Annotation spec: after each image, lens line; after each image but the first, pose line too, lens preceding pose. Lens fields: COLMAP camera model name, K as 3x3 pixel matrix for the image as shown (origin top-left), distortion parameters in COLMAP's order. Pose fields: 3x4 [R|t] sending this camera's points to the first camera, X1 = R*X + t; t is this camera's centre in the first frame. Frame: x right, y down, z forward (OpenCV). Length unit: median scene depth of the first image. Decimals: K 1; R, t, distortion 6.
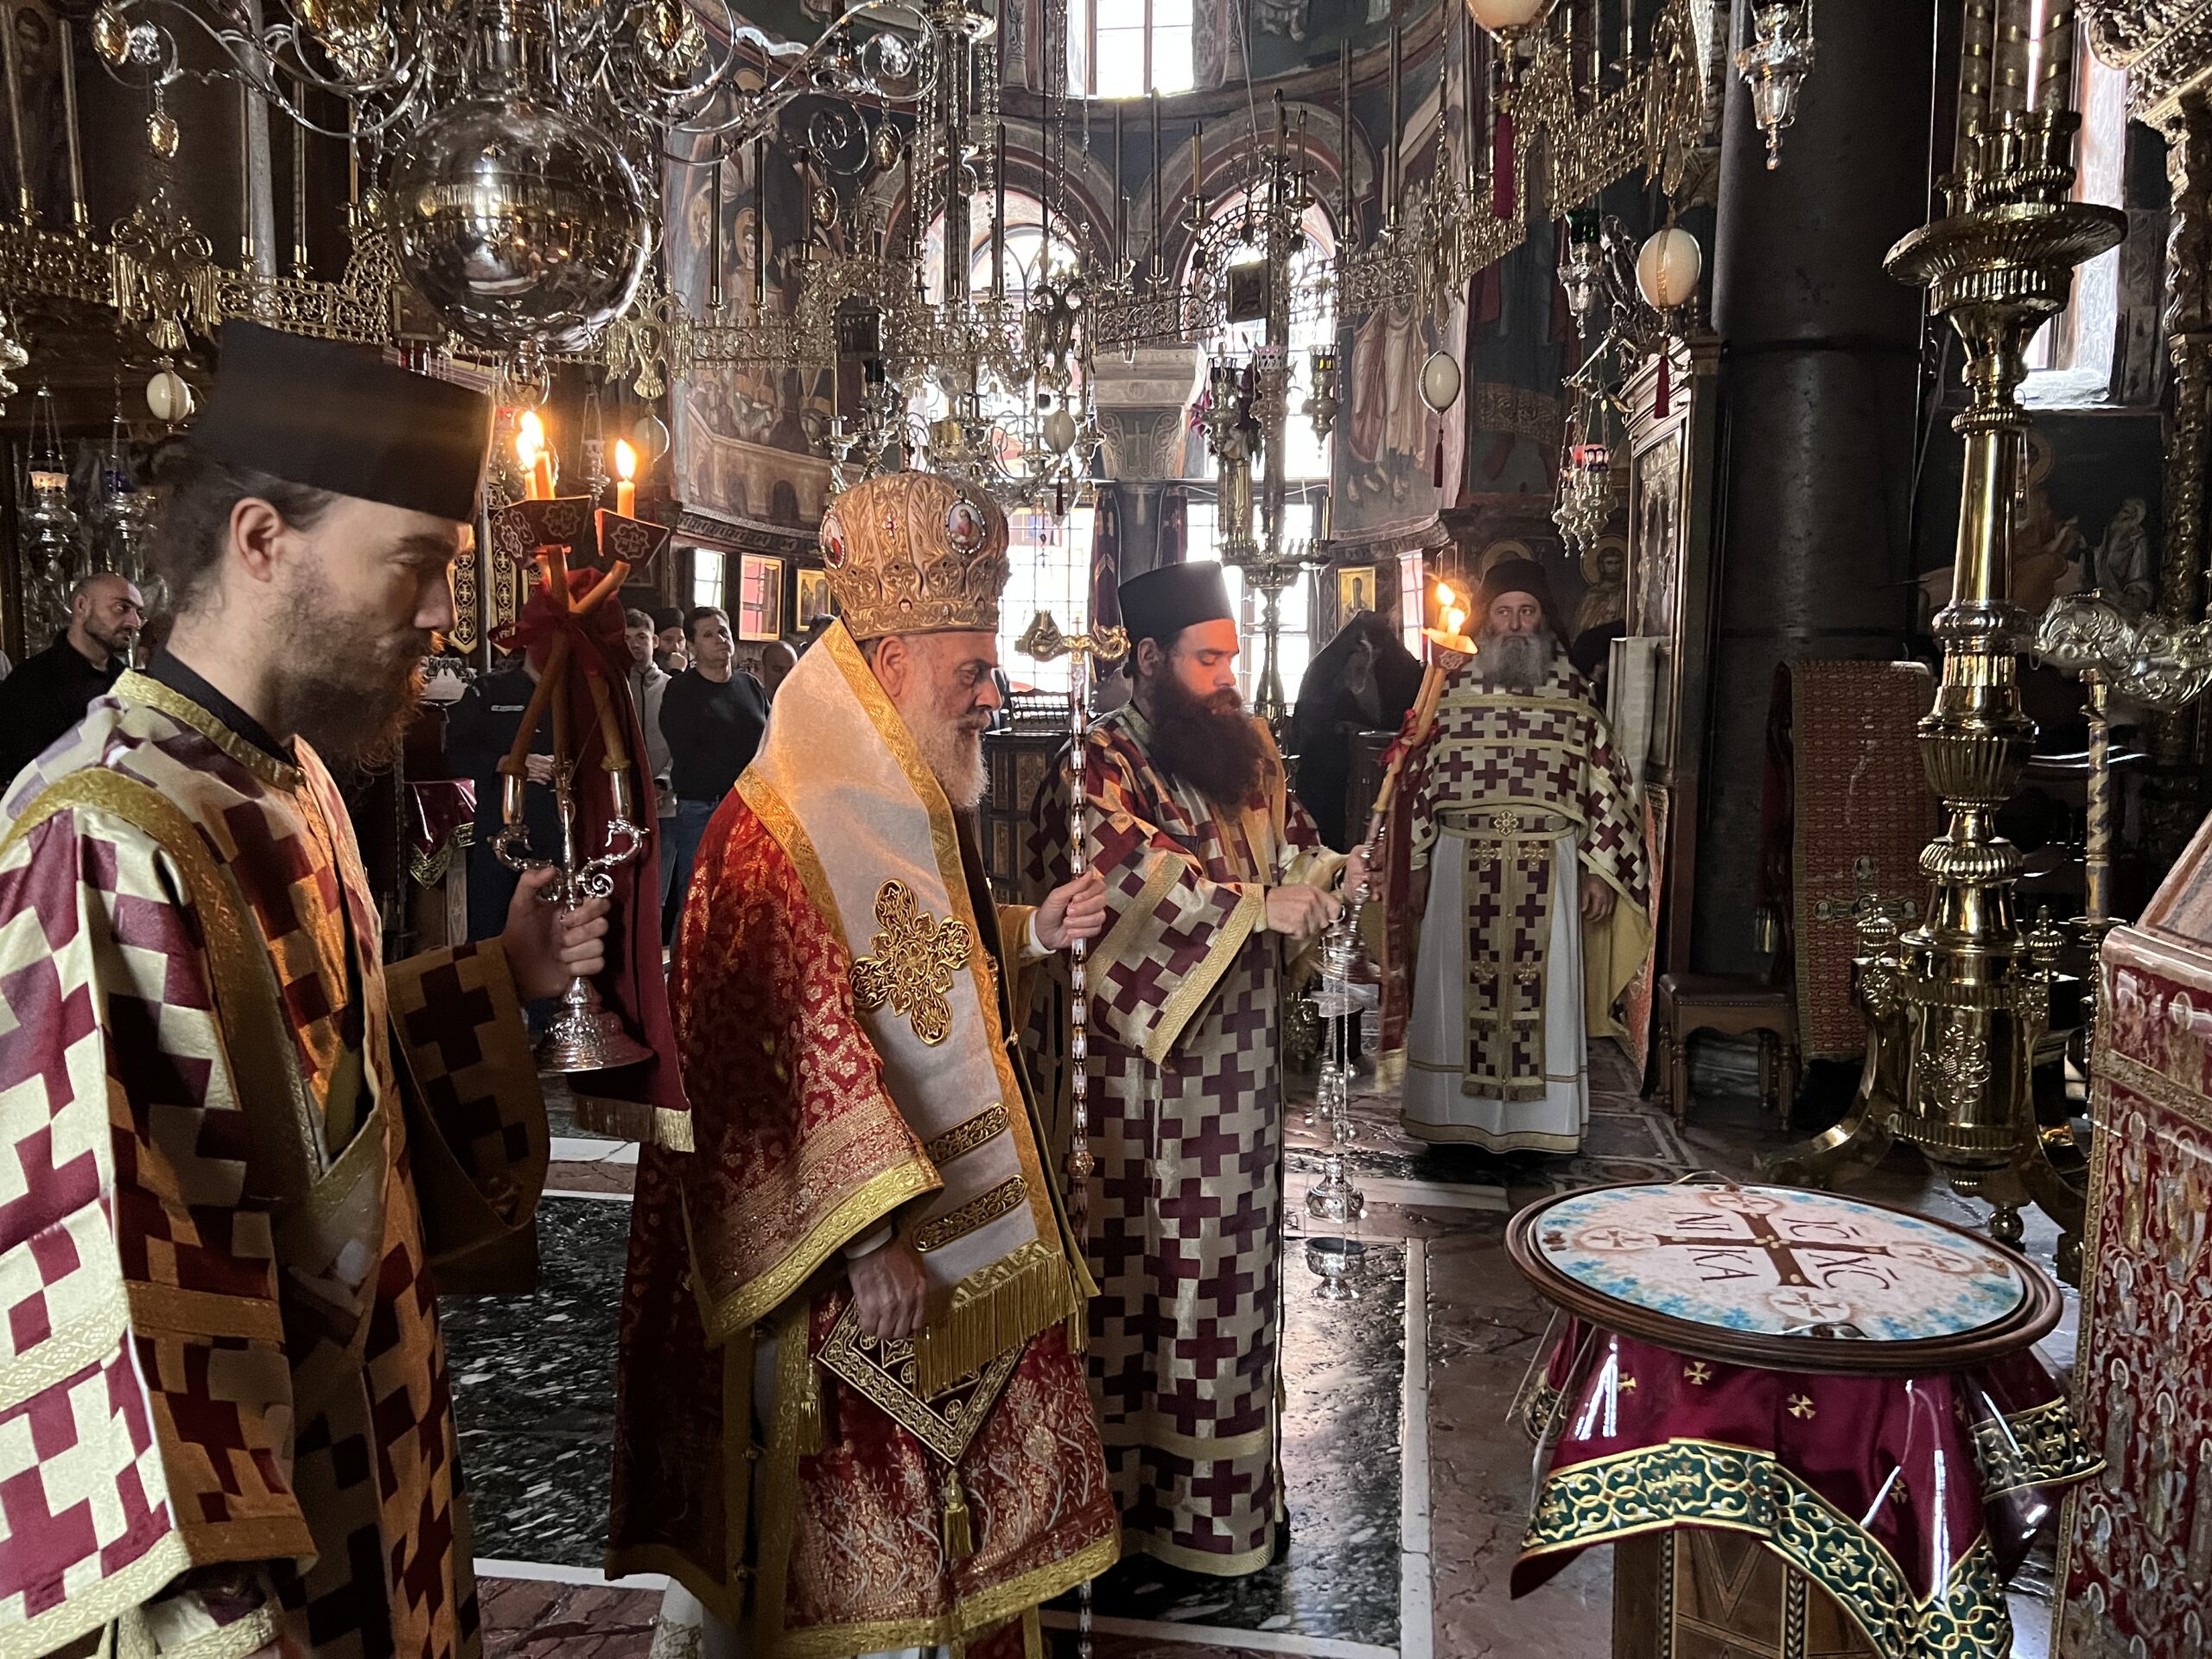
lens RADIAL K [[1670.5, 0, 1104.8], [0, 1670.5, 822.2], [0, 0, 1]] dist [0.037758, -0.046977]
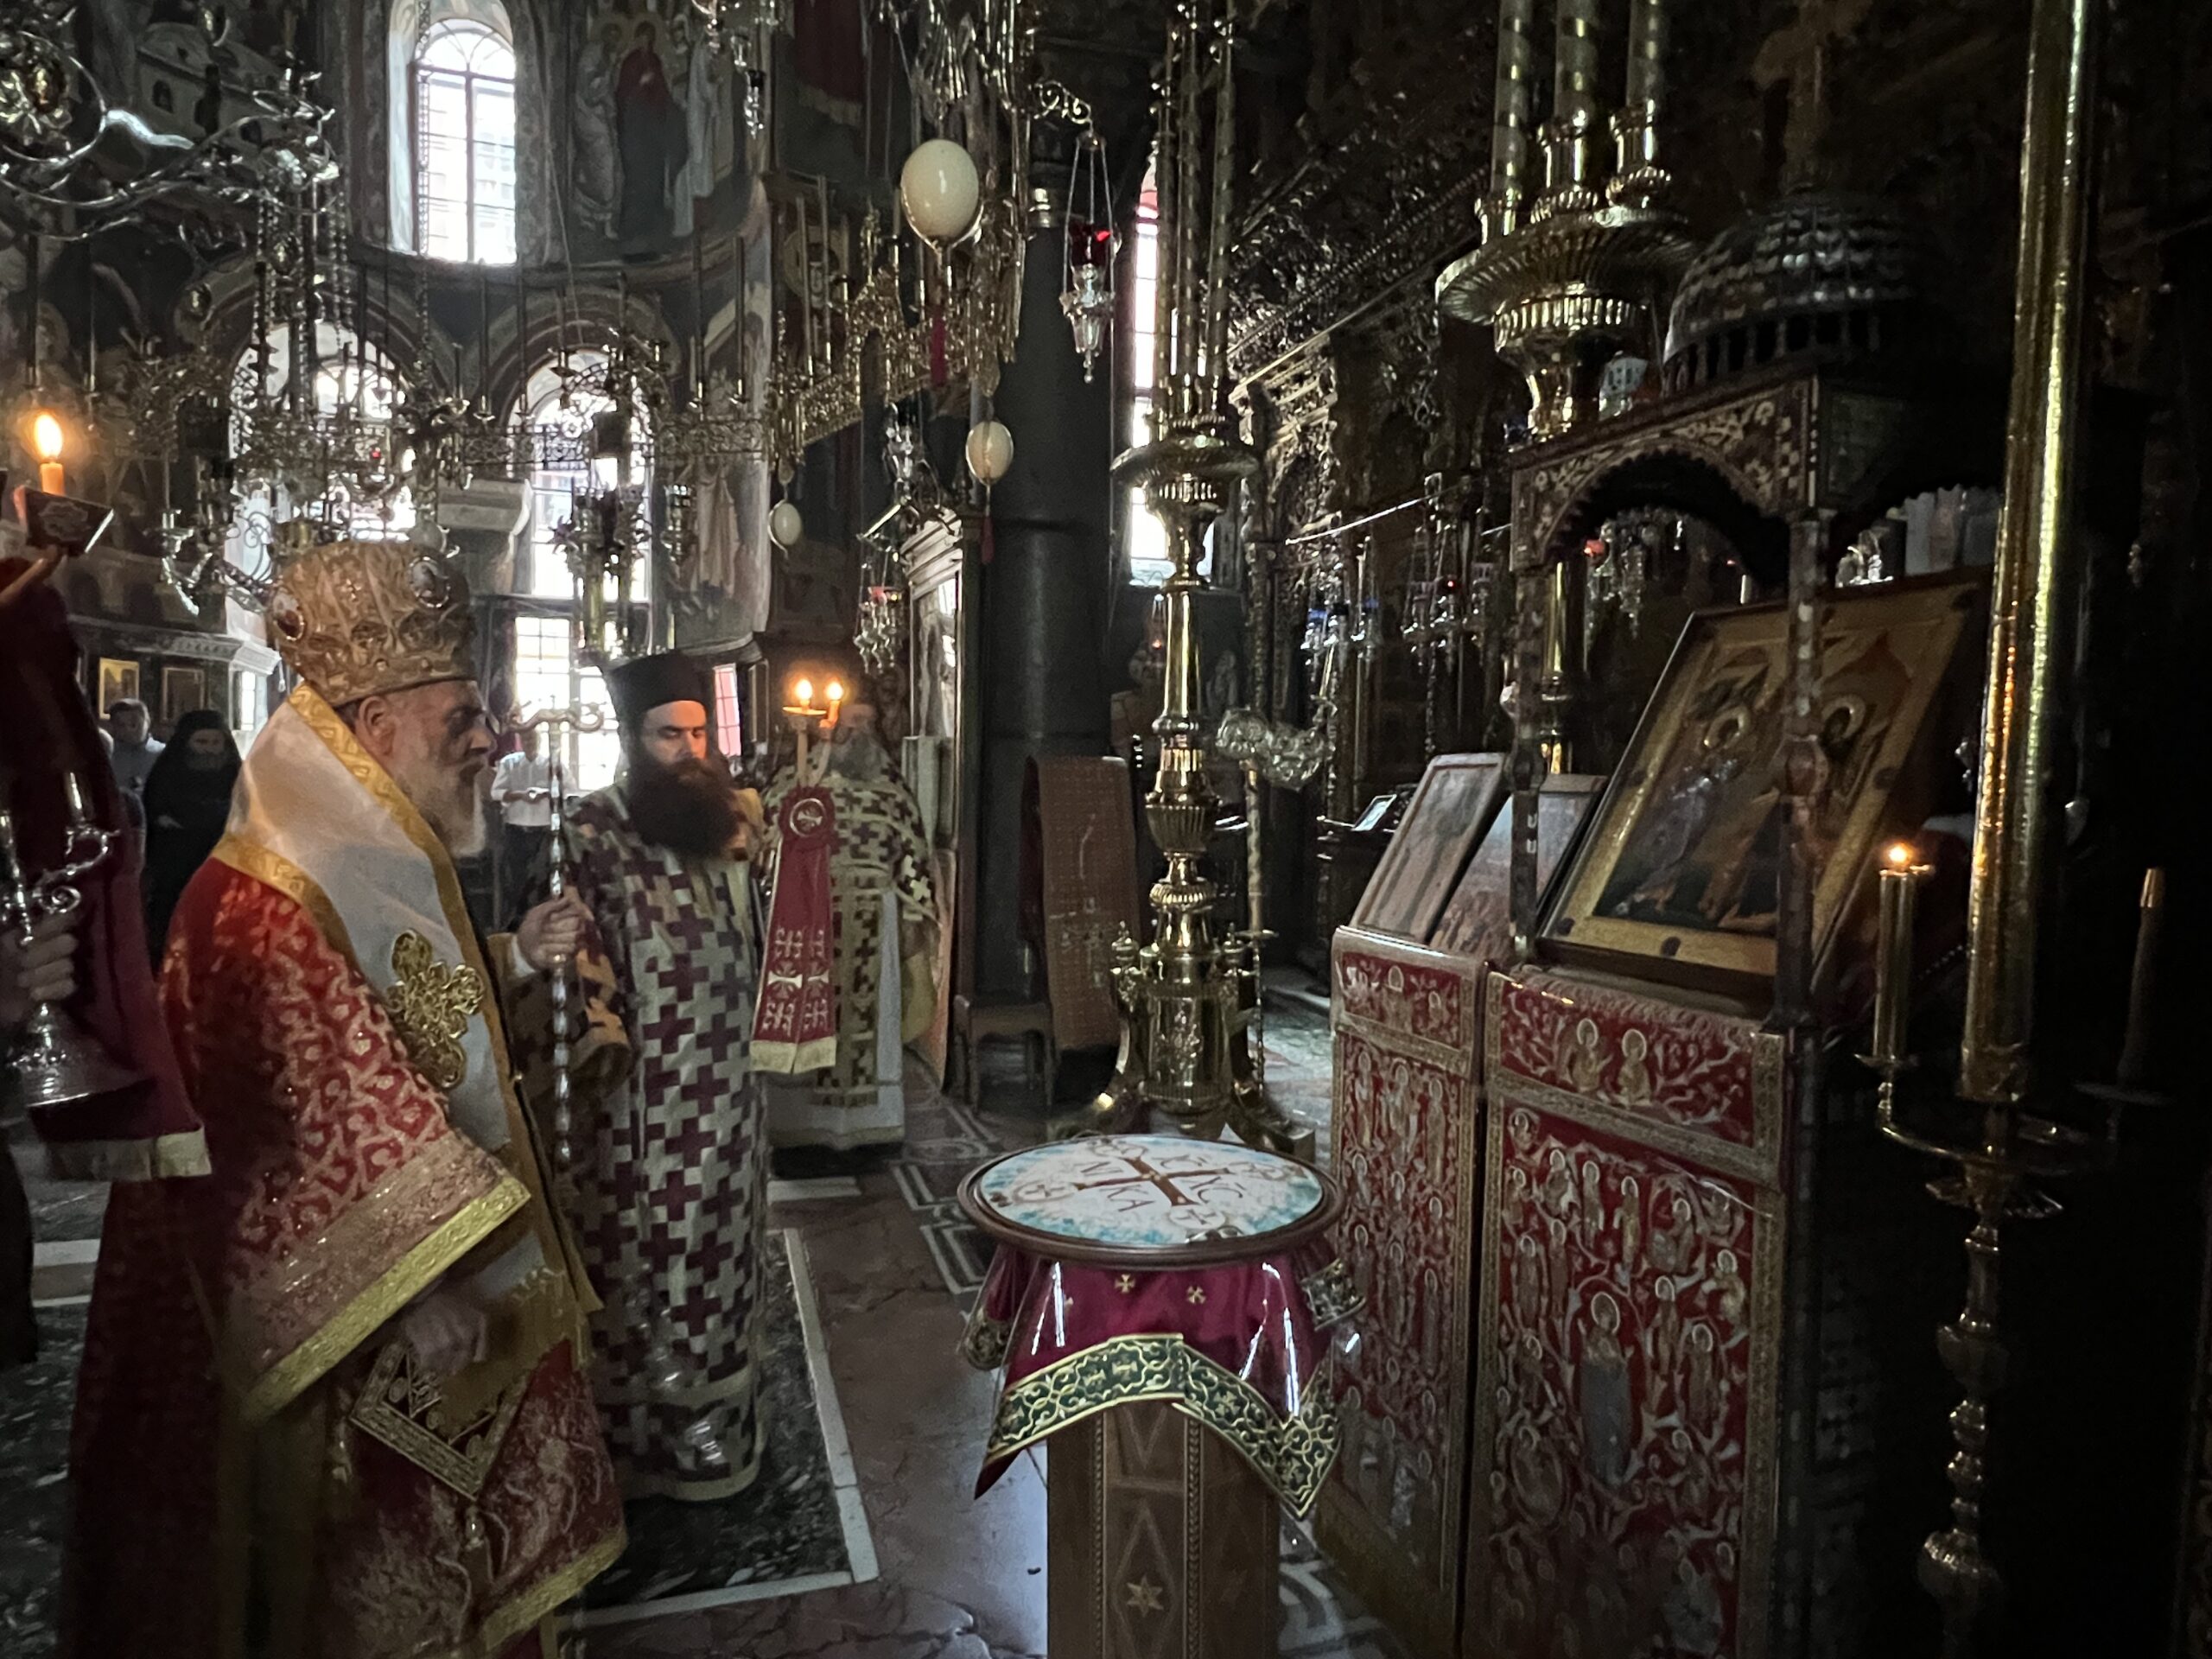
lens RADIAL K [[1341.2, 0, 1106.0], [0, 1341.2, 829.5], [0, 0, 1]] dist [0.000217, -0.012864]
pose [[0.884607, -0.014564, 0.466109, -0.120058], [0.036028, 0.998659, -0.037172, 0.014393], [-0.464943, 0.049676, 0.883946, 0.067264]]
